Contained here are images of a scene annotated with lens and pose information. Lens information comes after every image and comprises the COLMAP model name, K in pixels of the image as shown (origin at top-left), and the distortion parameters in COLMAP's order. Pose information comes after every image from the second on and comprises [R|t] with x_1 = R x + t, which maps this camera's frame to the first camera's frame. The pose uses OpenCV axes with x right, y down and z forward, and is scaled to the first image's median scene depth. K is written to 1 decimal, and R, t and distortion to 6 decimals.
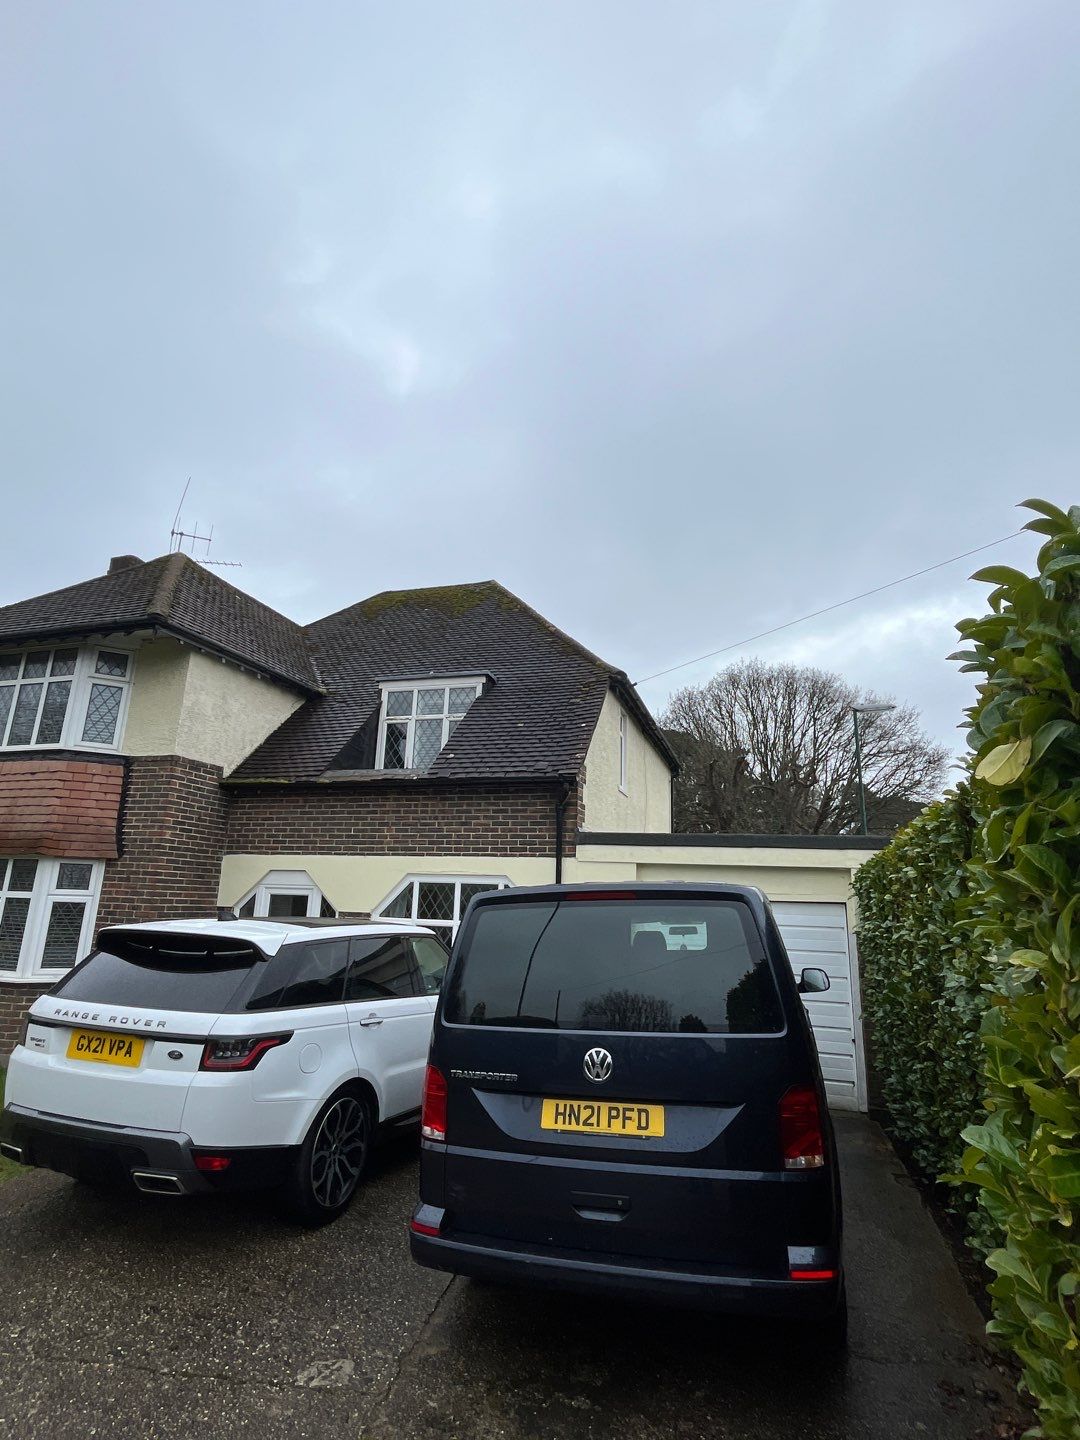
lens RADIAL K [[727.4, 0, 531.8], [0, 727.4, 717.3], [0, 0, 1]] dist [-0.011720, 0.005680]
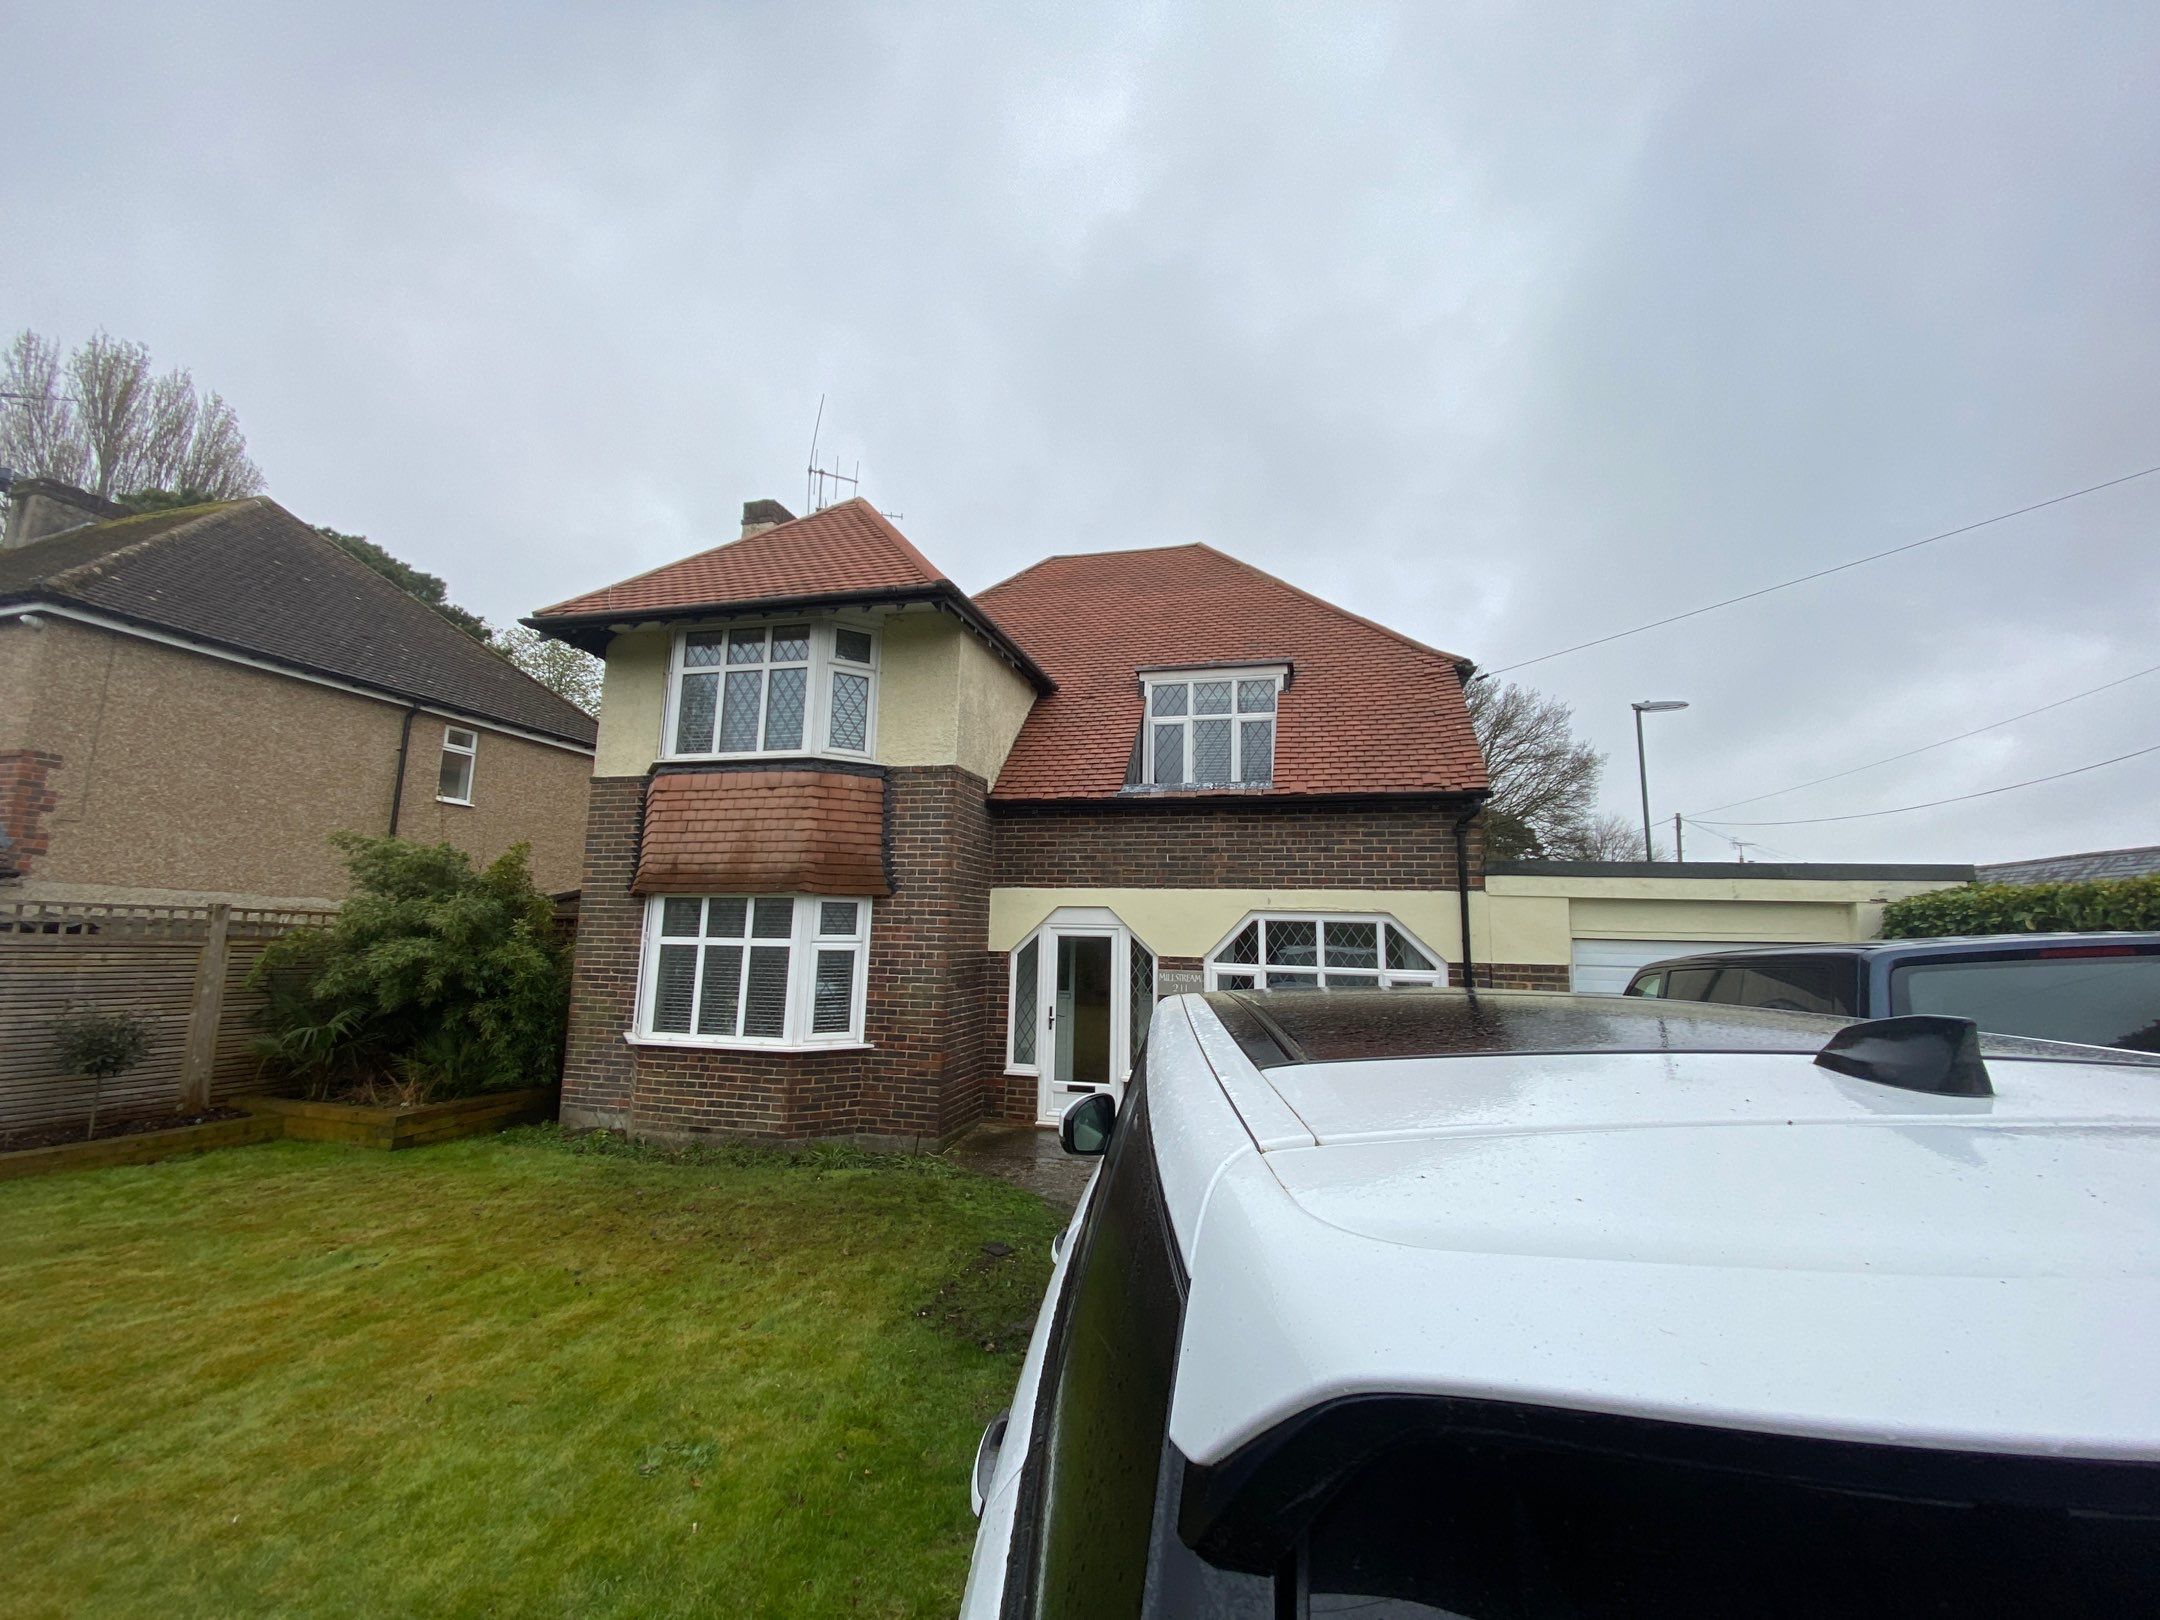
lens RADIAL K [[864.2, 0, 1075.4], [0, 864.2, 807.3], [0, 0, 1]] dist [0.015170, -0.004840]
pose [[0.998238, -0.002214, 0.059302, -0.433347], [-0.004030, 0.994468, 0.104958, -0.000707], [-0.059207, -0.105012, 0.992707, 0.063641]]
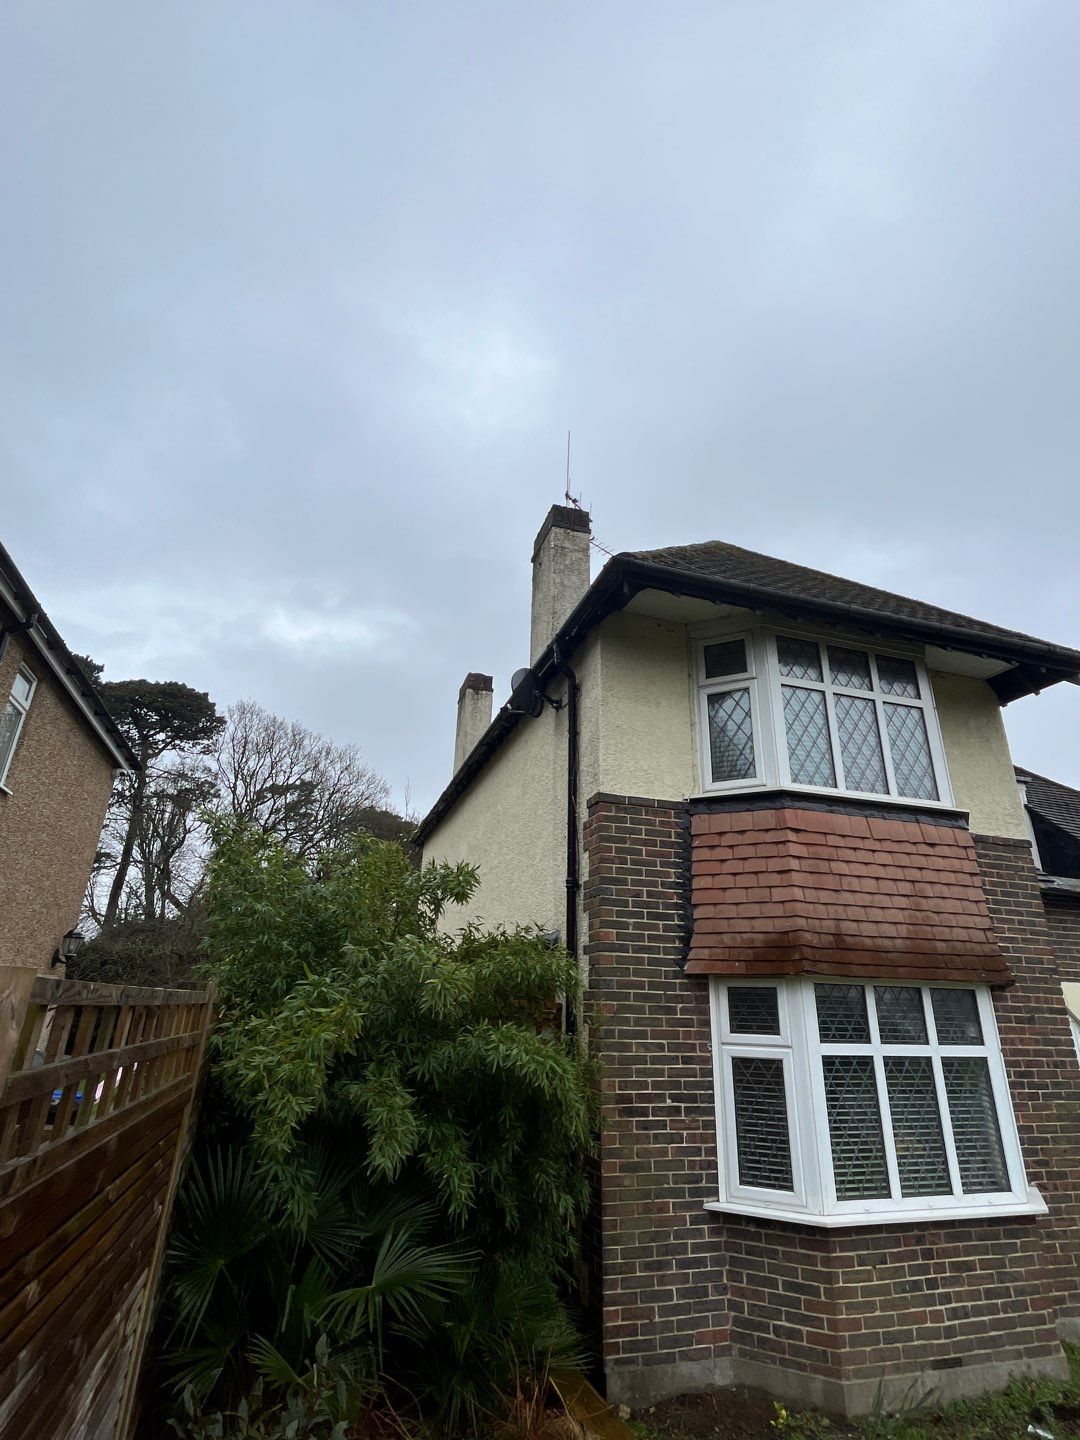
lens RADIAL K [[727.4, 0, 545.7], [0, 727.4, 718.1], [0, 0, 1]] dist [-0.011720, 0.005680]
pose [[0.818329, 0.207909, 0.535828, -1.361606], [-0.145298, 0.976832, -0.157122, 0.121150], [-0.556081, 0.050723, 0.829579, 0.683015]]
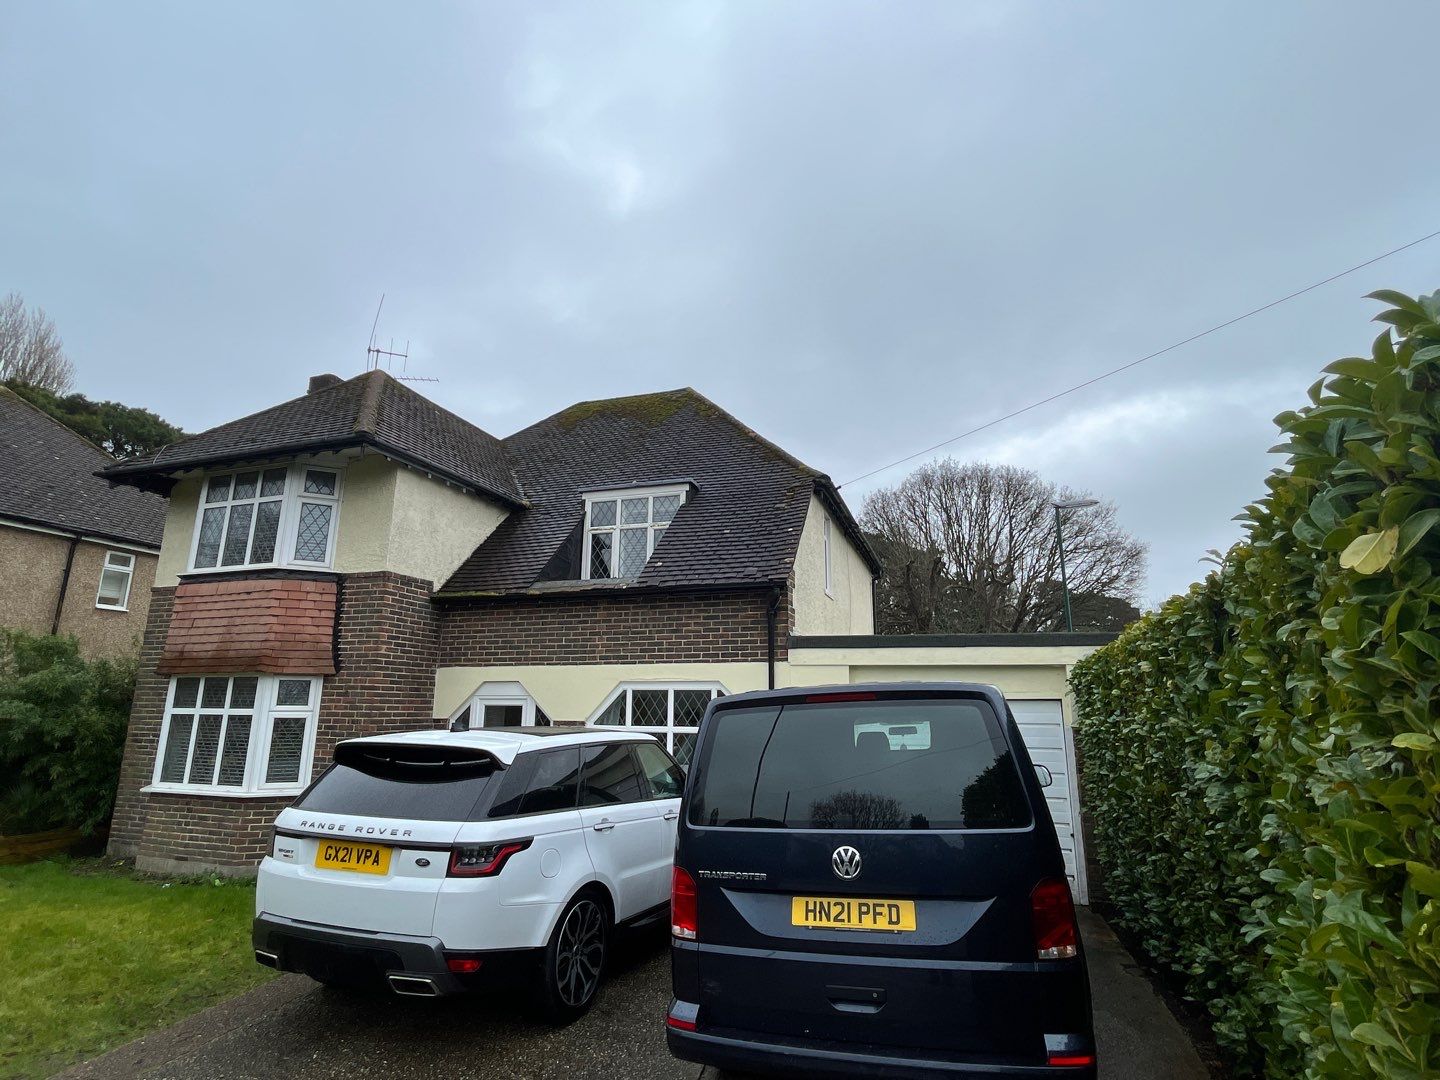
lens RADIAL K [[727.4, 0, 709.8], [0, 727.4, 542.3], [0, 0, 1]] dist [-0.011720, 0.005680]
pose [[0.999454, -0.028412, -0.016881, -0.024434], [0.028833, 0.999266, 0.025209, -0.000367], [0.016152, -0.025682, 0.999540, -0.003079]]
